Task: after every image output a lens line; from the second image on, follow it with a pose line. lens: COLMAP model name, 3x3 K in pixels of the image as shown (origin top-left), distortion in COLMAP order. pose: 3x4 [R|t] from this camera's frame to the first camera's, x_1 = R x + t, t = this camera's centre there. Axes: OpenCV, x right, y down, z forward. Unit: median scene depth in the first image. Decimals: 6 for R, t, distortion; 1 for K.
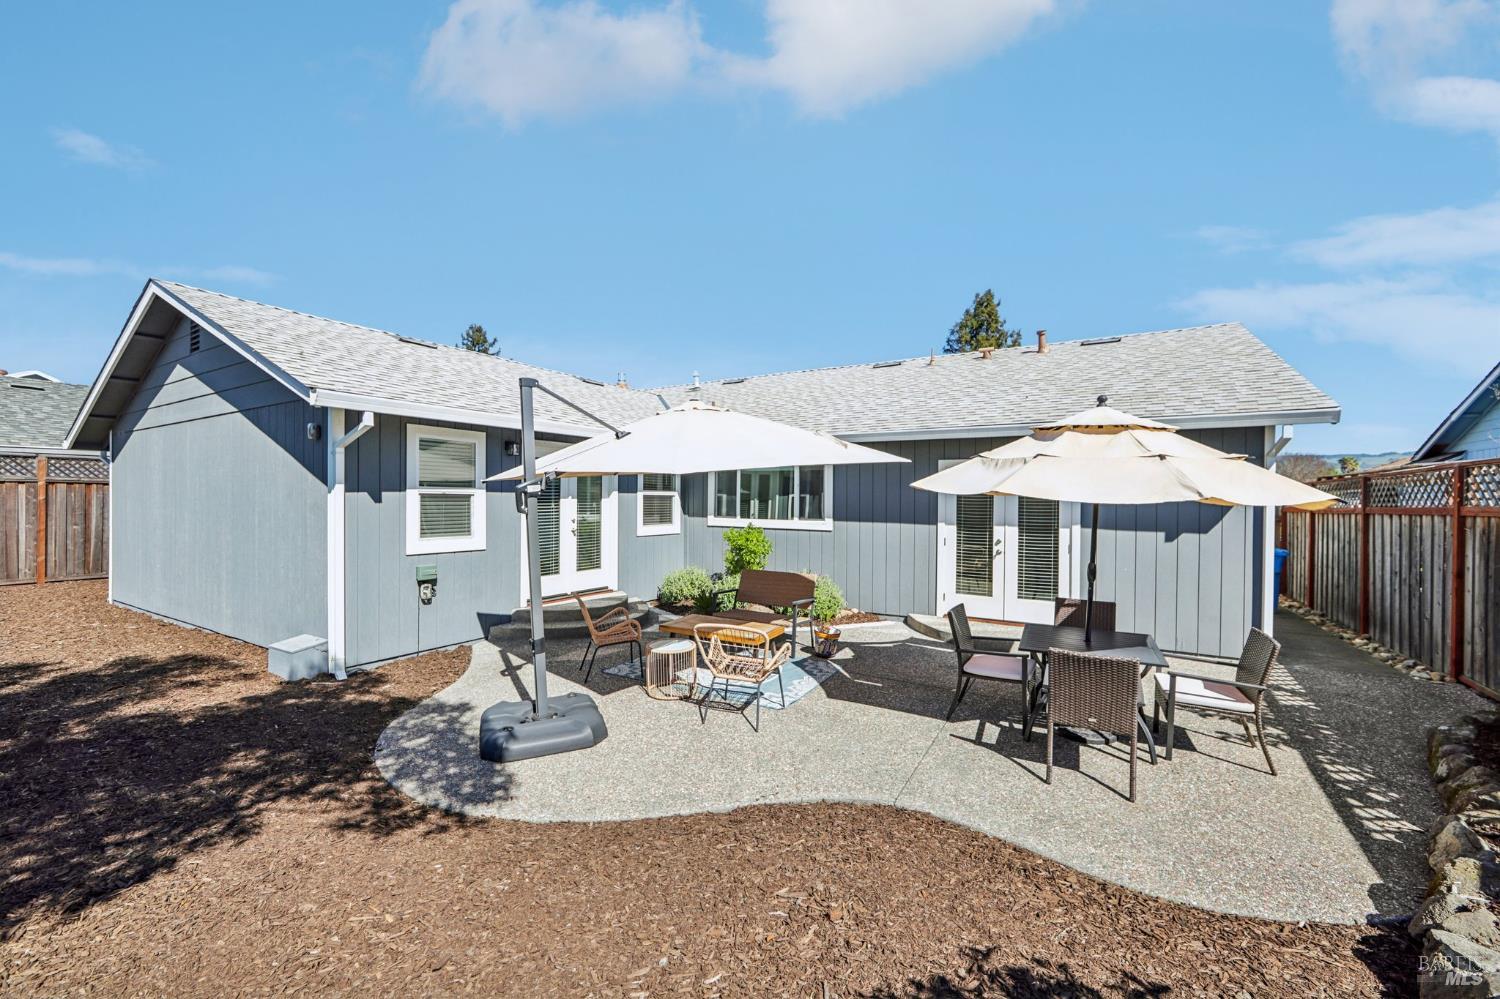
lens RADIAL K [[602.4, 0, 758.5], [0, 602.4, 498.2], [0, 0, 1]] dist [-0.008399, 0.000716]
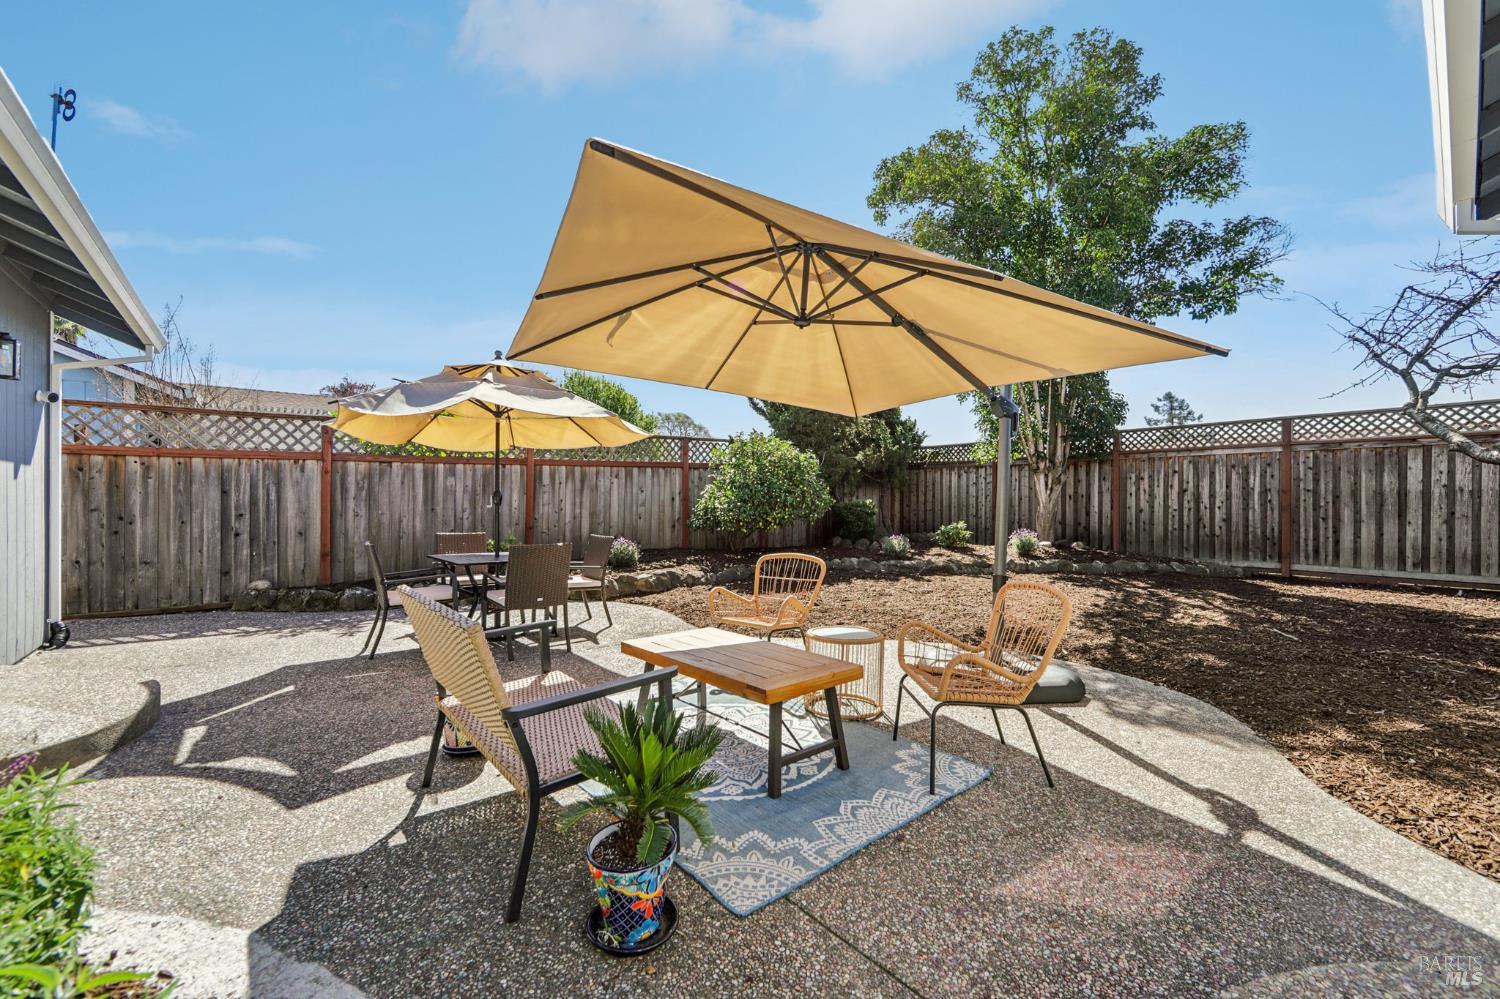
lens RADIAL K [[602.4, 0, 764.2], [0, 602.4, 503.7], [0, 0, 1]] dist [-0.008399, 0.000716]
pose [[-0.948212, -0.007368, 0.317552, -0.257191], [-0.005862, 0.999967, 0.005697, 0.095611], [-0.317584, 0.003541, -0.948224, 1.473096]]
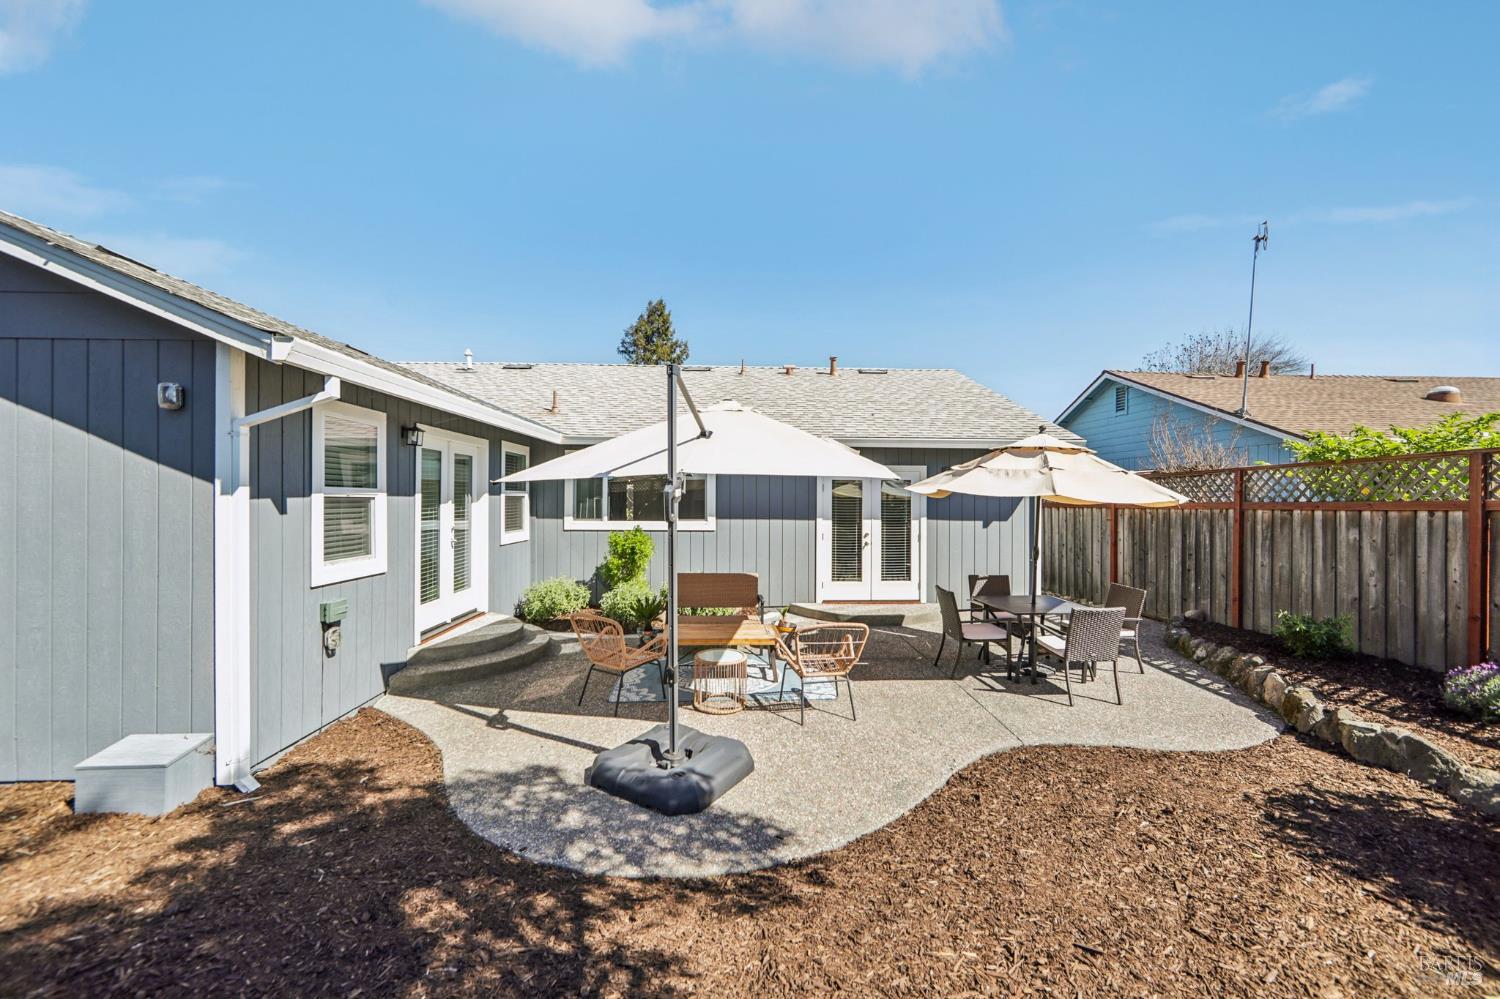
lens RADIAL K [[602.4, 0, 758.4], [0, 602.4, 491.9], [0, 0, 1]] dist [-0.008399, 0.000716]
pose [[0.833580, -0.000806, 0.552399, -0.573314], [0.003345, 0.999988, -0.003588, -0.011774], [-0.552389, 0.004838, 0.833572, 0.154588]]
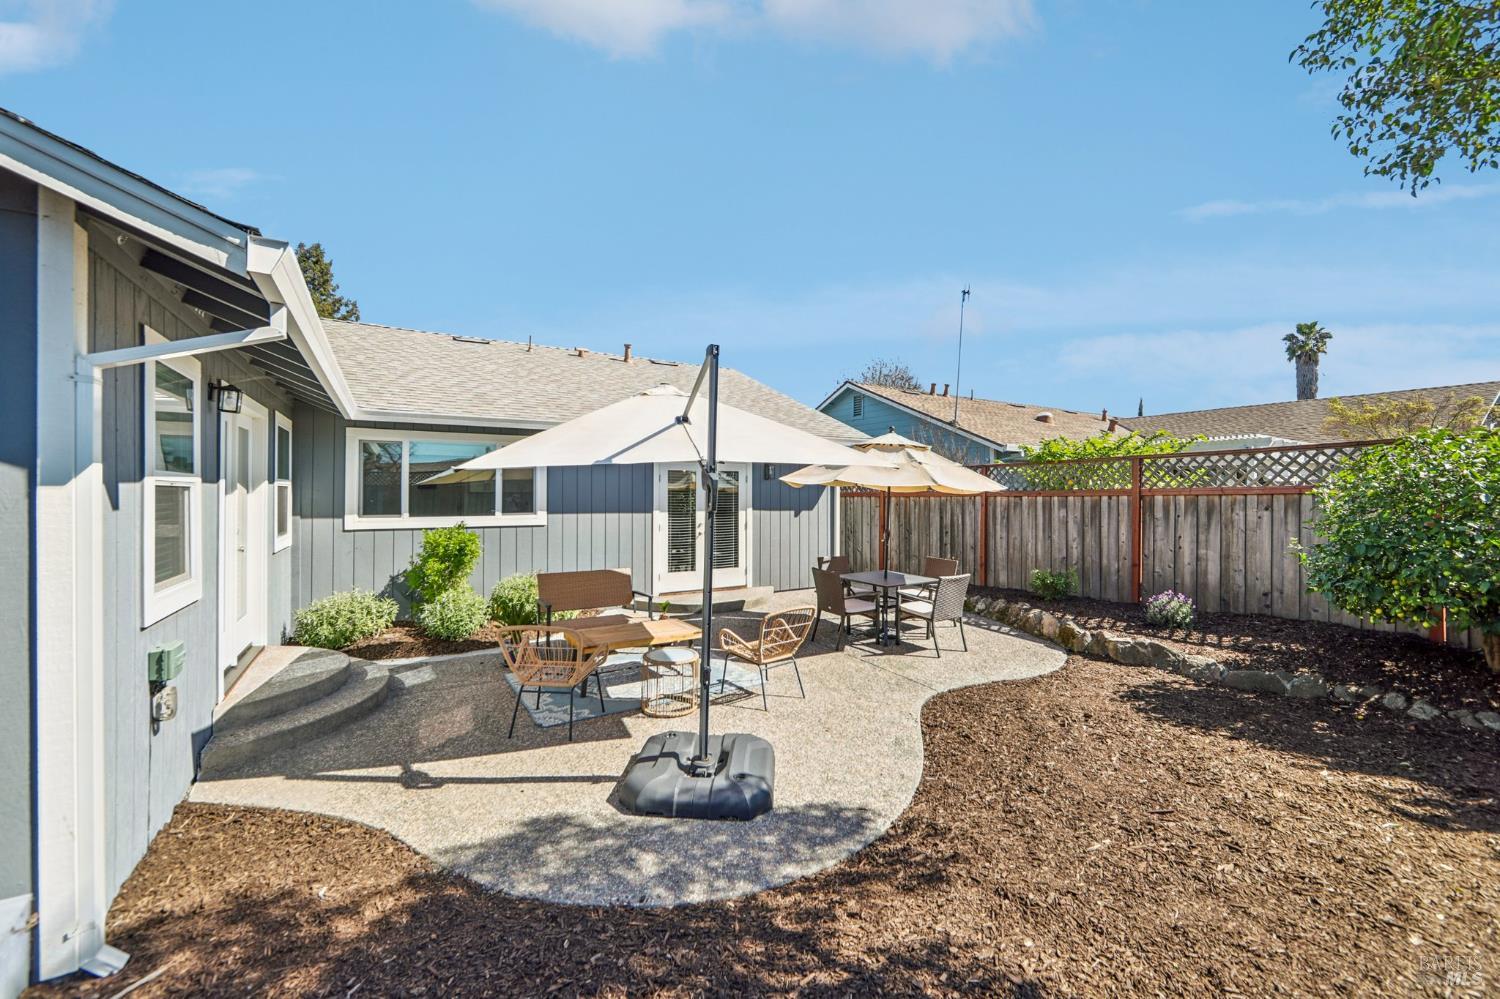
lens RADIAL K [[602.4, 0, 762.8], [0, 602.4, 487.6], [0, 0, 1]] dist [-0.008399, 0.000716]
pose [[0.453114, -0.003313, 0.891446, -0.803129], [0.002027, 0.999994, 0.002686, -0.006709], [-0.891450, 0.000589, 0.453118, 0.429054]]
